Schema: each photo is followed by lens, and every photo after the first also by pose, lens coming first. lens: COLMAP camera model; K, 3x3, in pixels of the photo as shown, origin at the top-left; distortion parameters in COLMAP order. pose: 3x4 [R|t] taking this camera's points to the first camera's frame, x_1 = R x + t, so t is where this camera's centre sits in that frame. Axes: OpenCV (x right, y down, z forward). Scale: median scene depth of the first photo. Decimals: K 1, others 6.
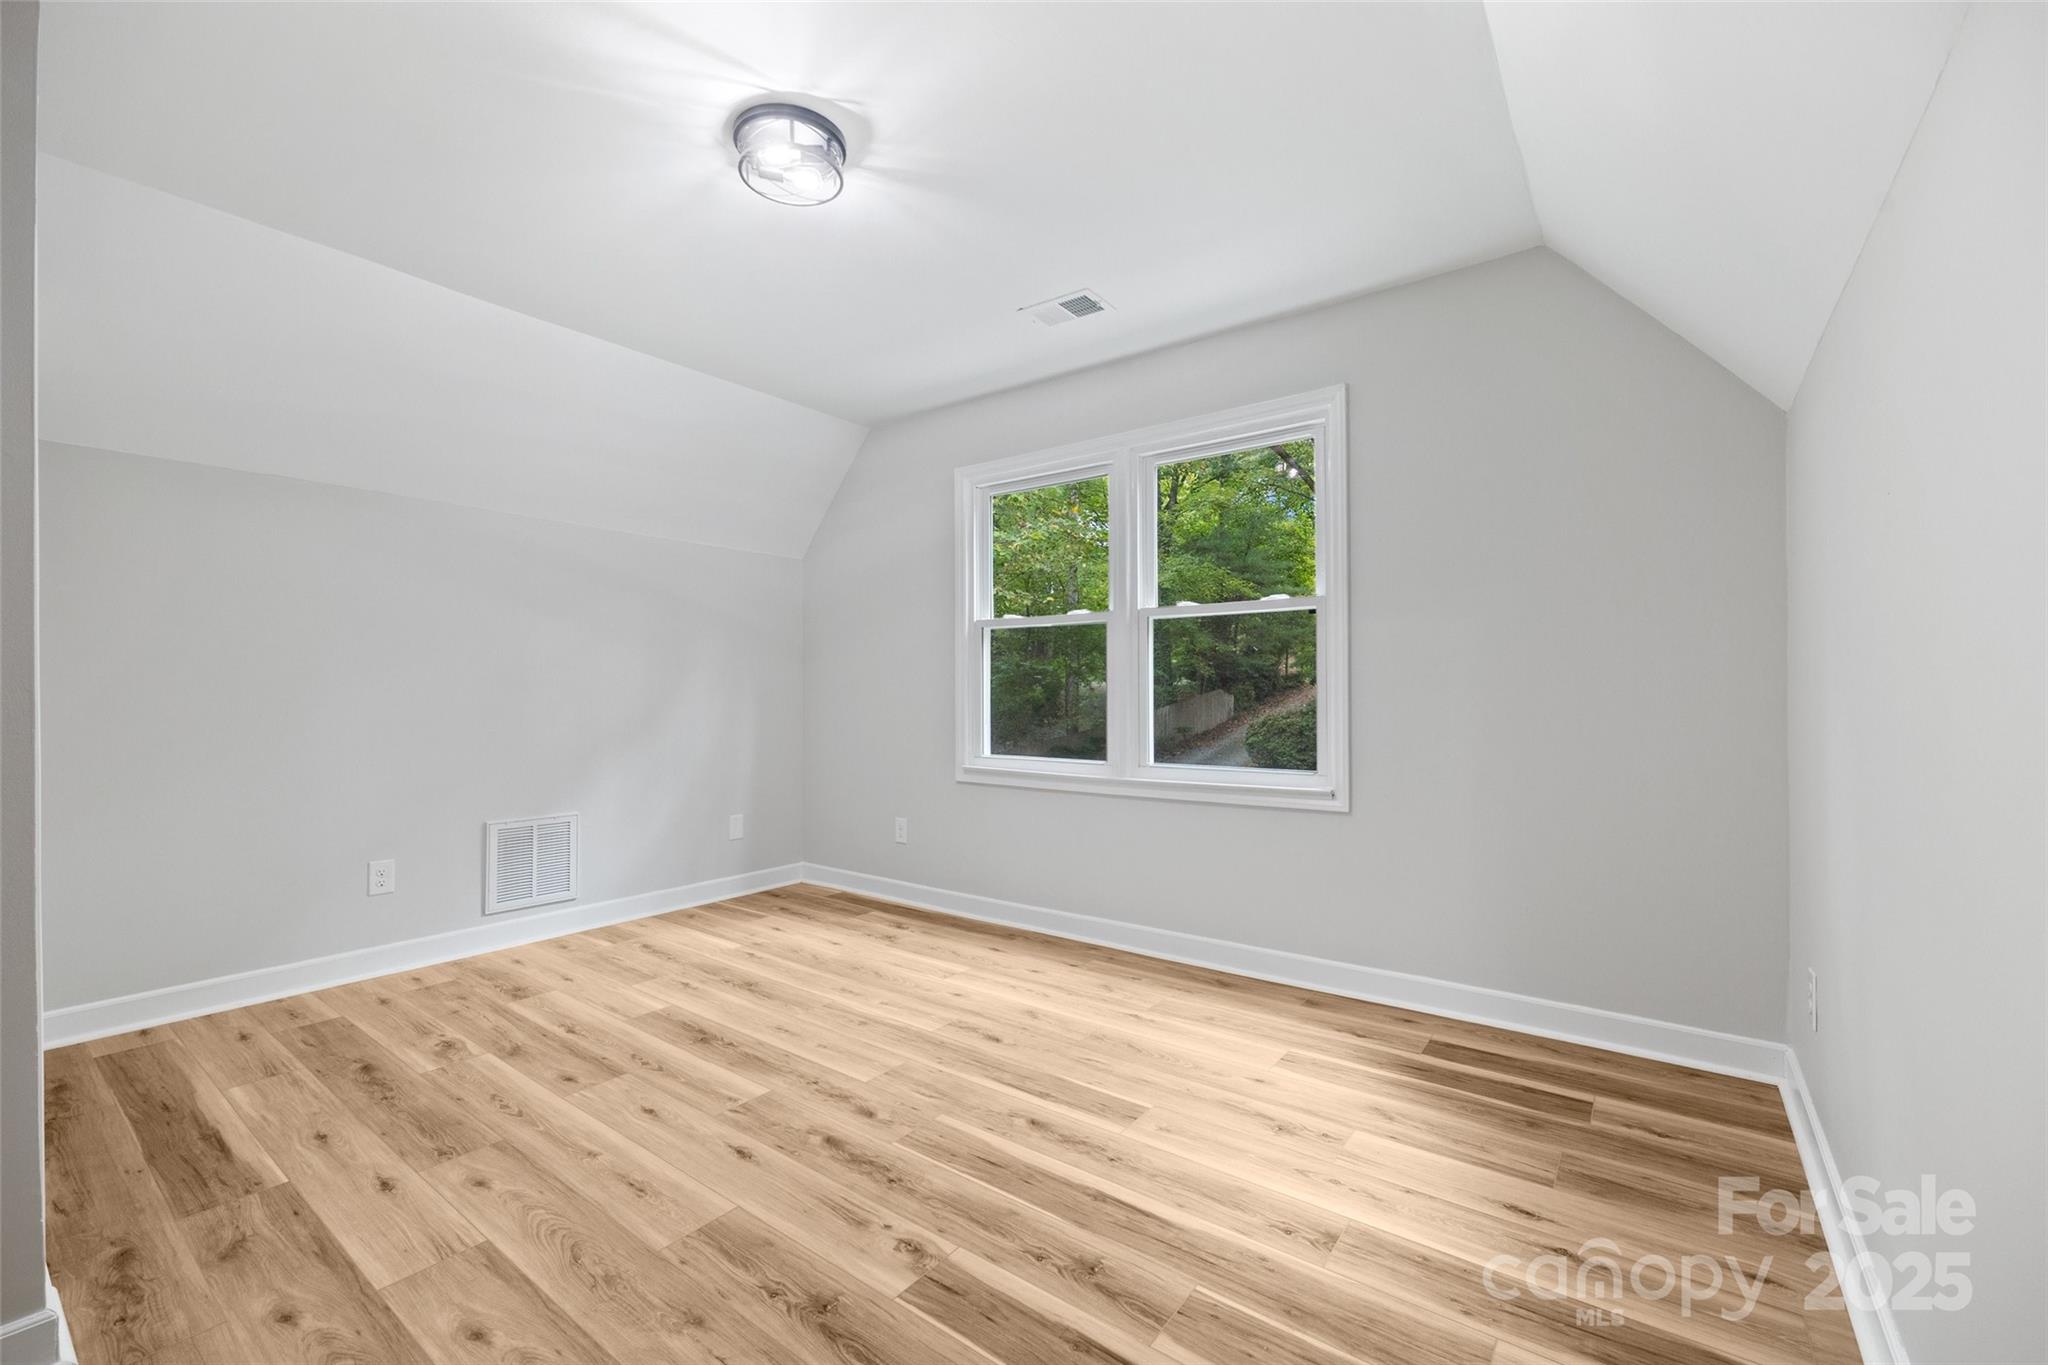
lens RADIAL K [[841.0, 0, 1030.5], [0, 841.0, 684.1], [0, 0, 1]] dist [0.001814, 0.000250]
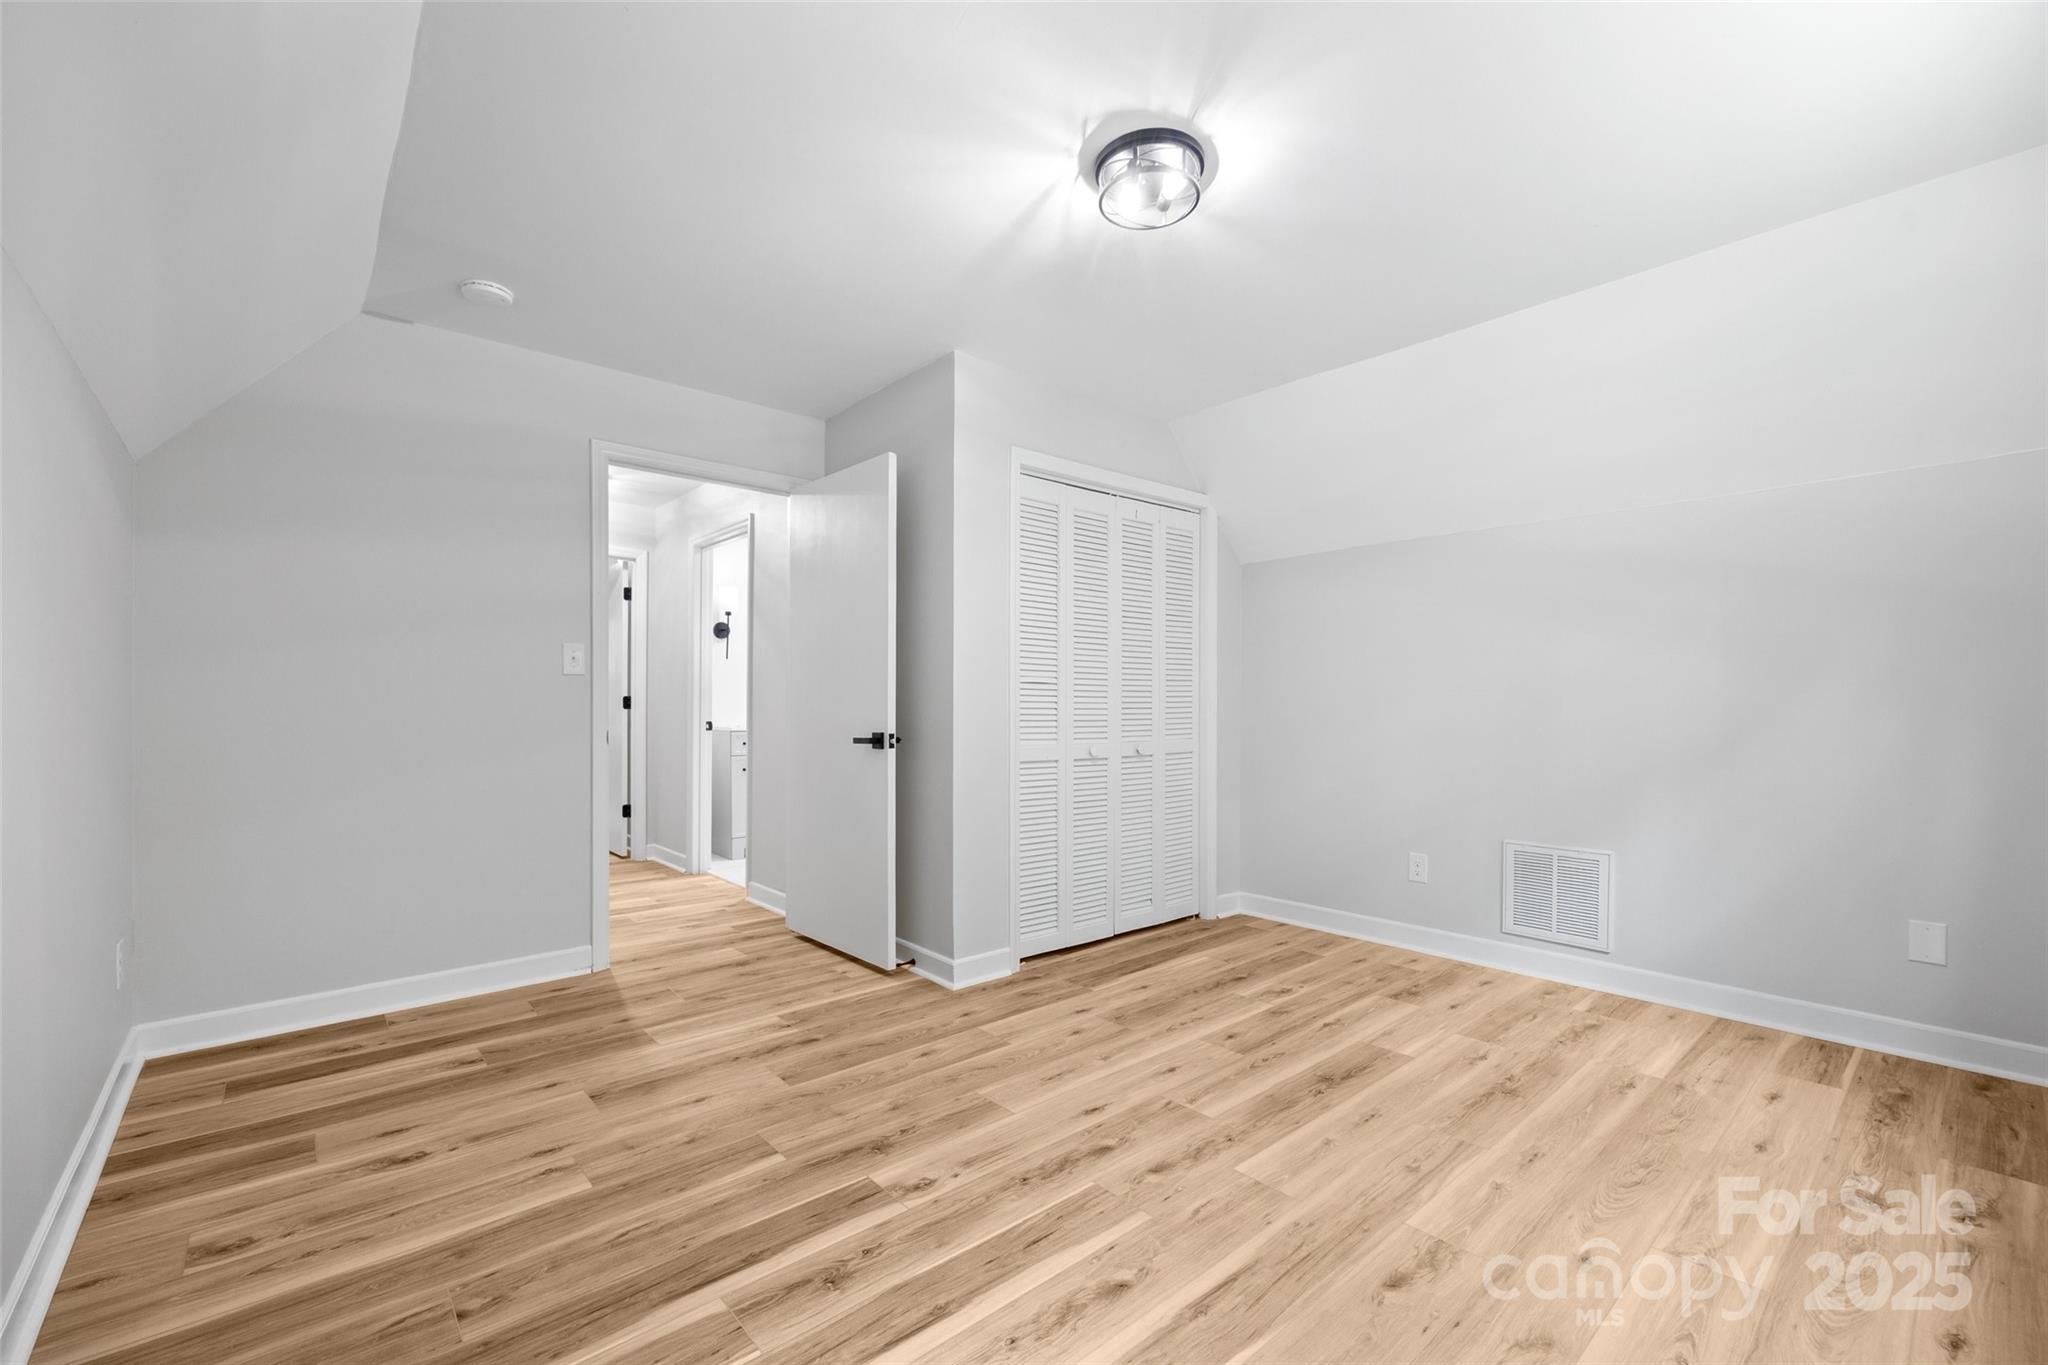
lens RADIAL K [[841.0, 0, 1010.1], [0, 841.0, 713.0], [0, 0, 1]] dist [0.001814, 0.000250]
pose [[-0.213454, 0.006645, -0.976931, 0.534653], [0.009922, 0.999940, 0.004634, 0.002630], [0.976903, -0.008704, -0.213507, 0.752584]]
